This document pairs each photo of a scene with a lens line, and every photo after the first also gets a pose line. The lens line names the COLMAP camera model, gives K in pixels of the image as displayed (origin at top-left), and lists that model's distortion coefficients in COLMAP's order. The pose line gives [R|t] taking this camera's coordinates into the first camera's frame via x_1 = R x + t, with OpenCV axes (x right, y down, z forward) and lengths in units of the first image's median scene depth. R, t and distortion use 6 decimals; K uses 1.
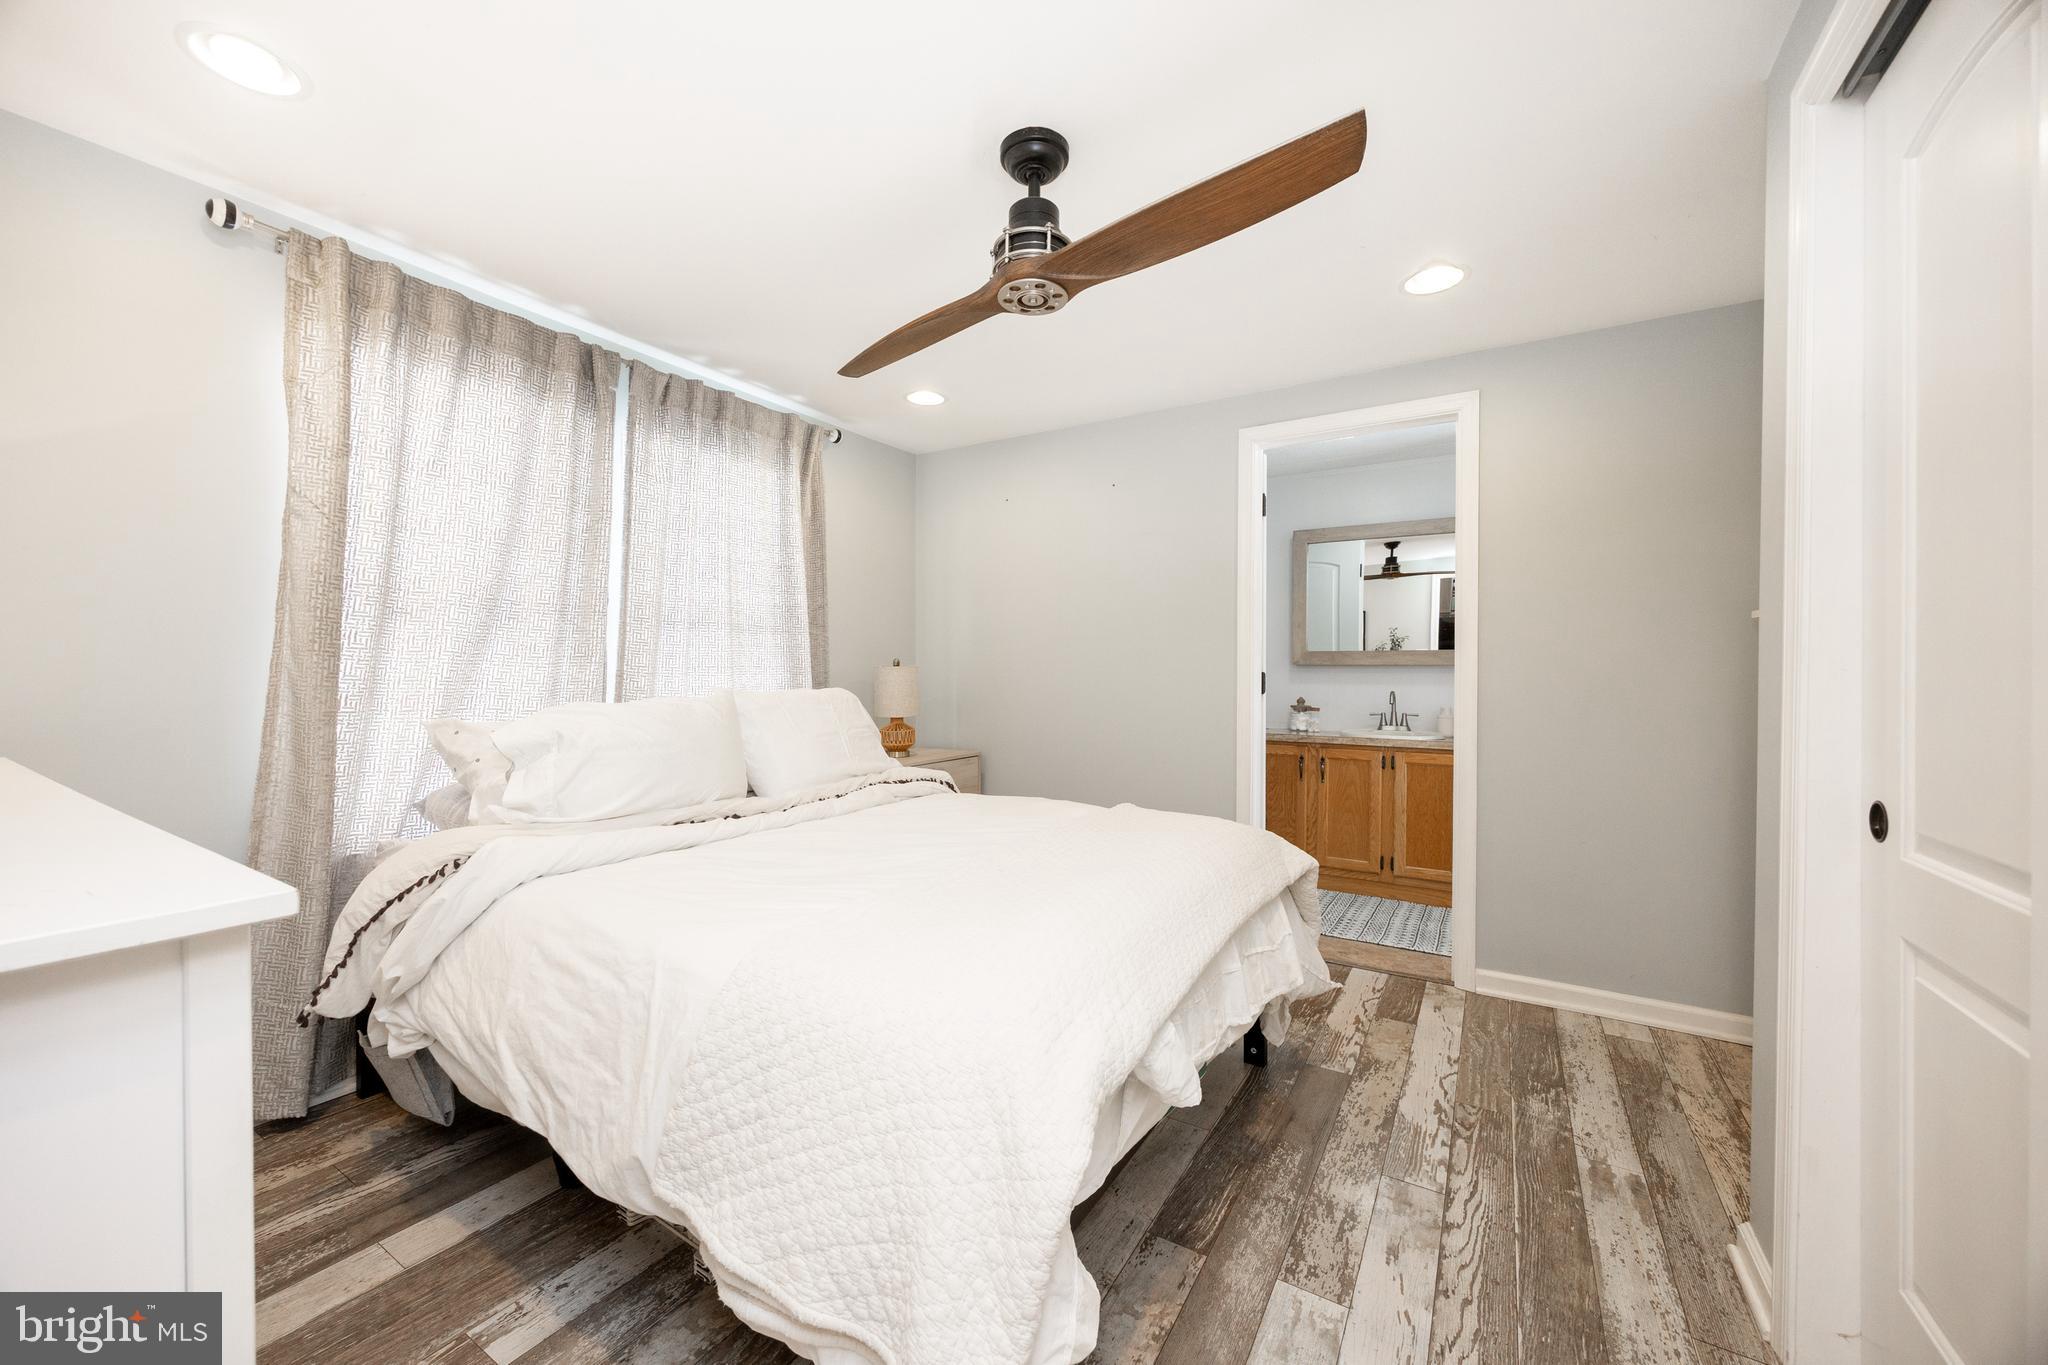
lens RADIAL K [[784.5, 0, 1024.0], [0, 784.5, 682.5], [0, 0, 1]] dist [0.030902, -0.000144]
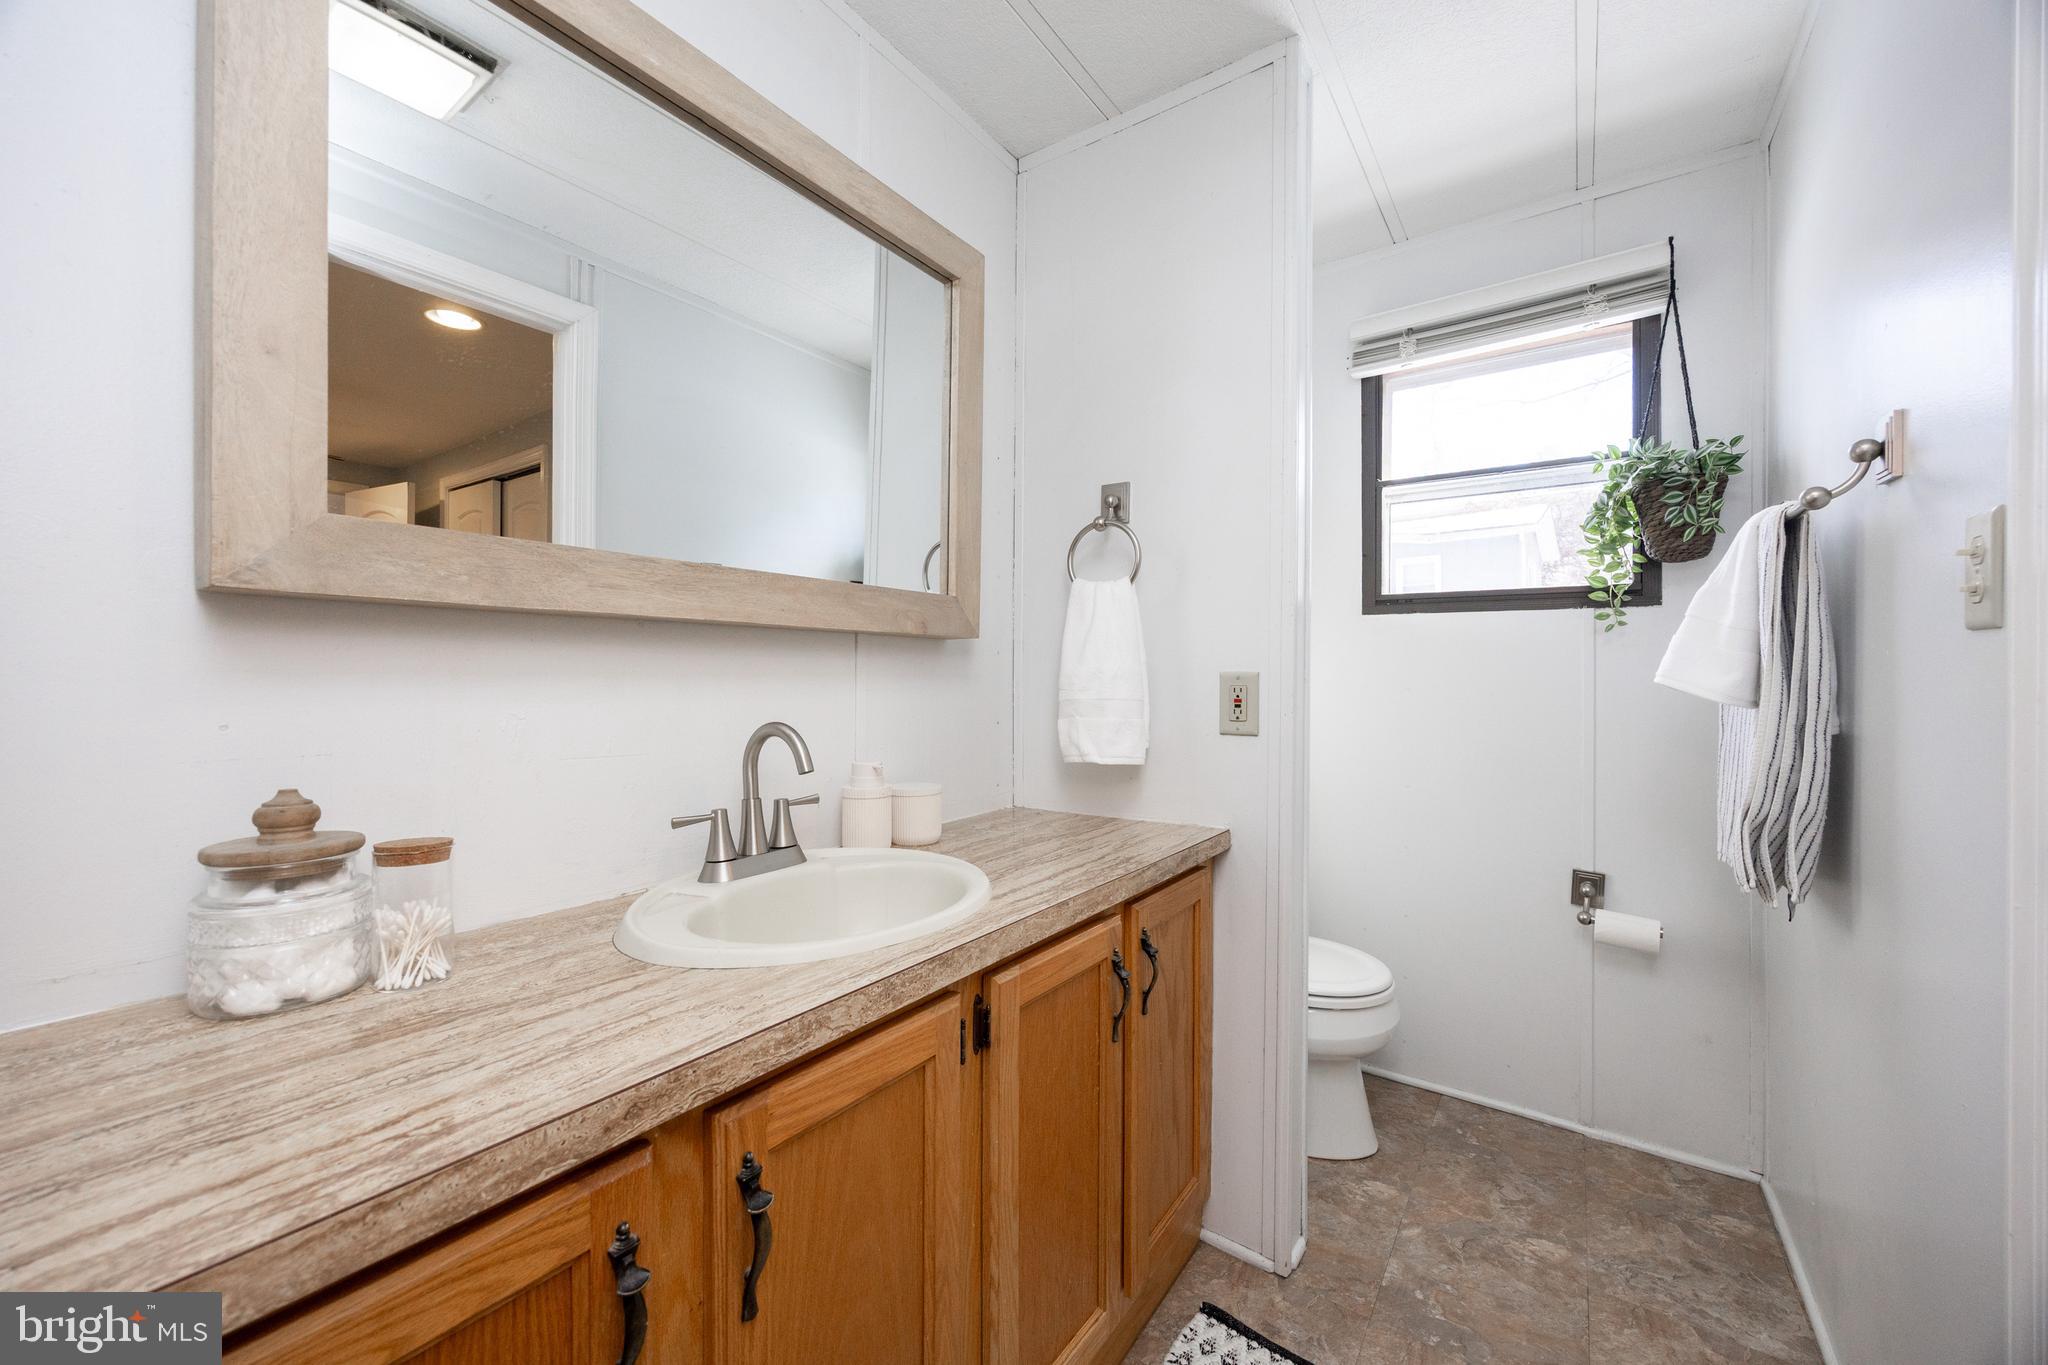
lens RADIAL K [[784.5, 0, 1024.0], [0, 784.5, 682.5], [0, 0, 1]] dist [0.030902, -0.000144]
pose [[0.073055, -0.008602, 0.997291, 0.206696], [0.009977, 0.999919, 0.007894, -0.002473], [-0.997278, 0.009374, 0.073135, 0.850762]]
